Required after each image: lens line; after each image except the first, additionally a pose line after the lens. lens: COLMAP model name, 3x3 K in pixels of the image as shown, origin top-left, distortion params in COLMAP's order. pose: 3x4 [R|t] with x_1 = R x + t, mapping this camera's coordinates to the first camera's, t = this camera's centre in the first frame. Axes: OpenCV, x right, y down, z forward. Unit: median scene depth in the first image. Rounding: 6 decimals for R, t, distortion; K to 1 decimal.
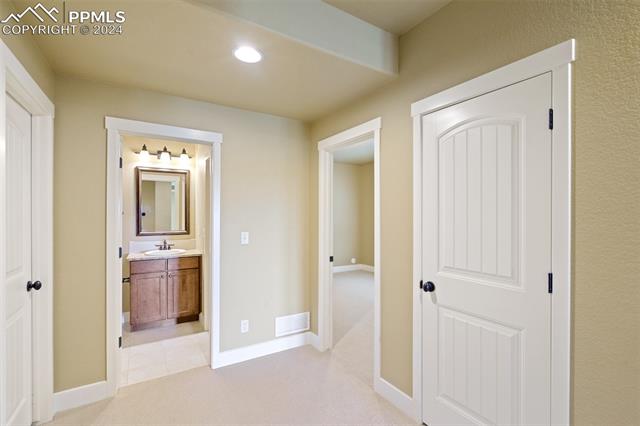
lens RADIAL K [[294.5, 0, 321.3], [0, 294.5, 212.1], [0, 0, 1]] dist [-0.008374, 0.001181]
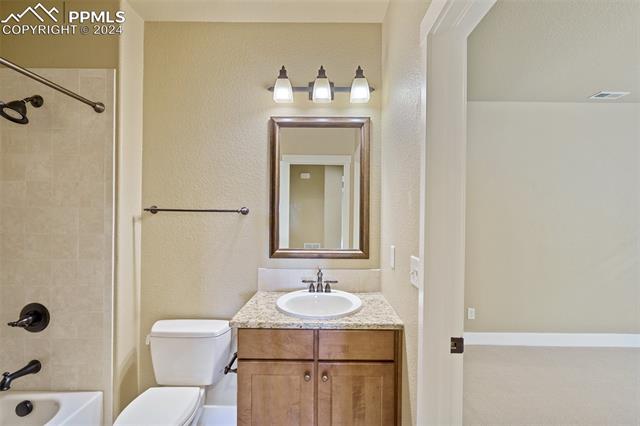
lens RADIAL K [[294.5, 0, 321.0], [0, 294.5, 213.1], [0, 0, 1]] dist [-0.008374, 0.001181]
pose [[0.849903, 0.004842, -0.526916, -0.295645], [-0.010365, 0.999918, -0.007530, 0.008902], [0.526837, 0.011861, 0.849884, 0.624042]]
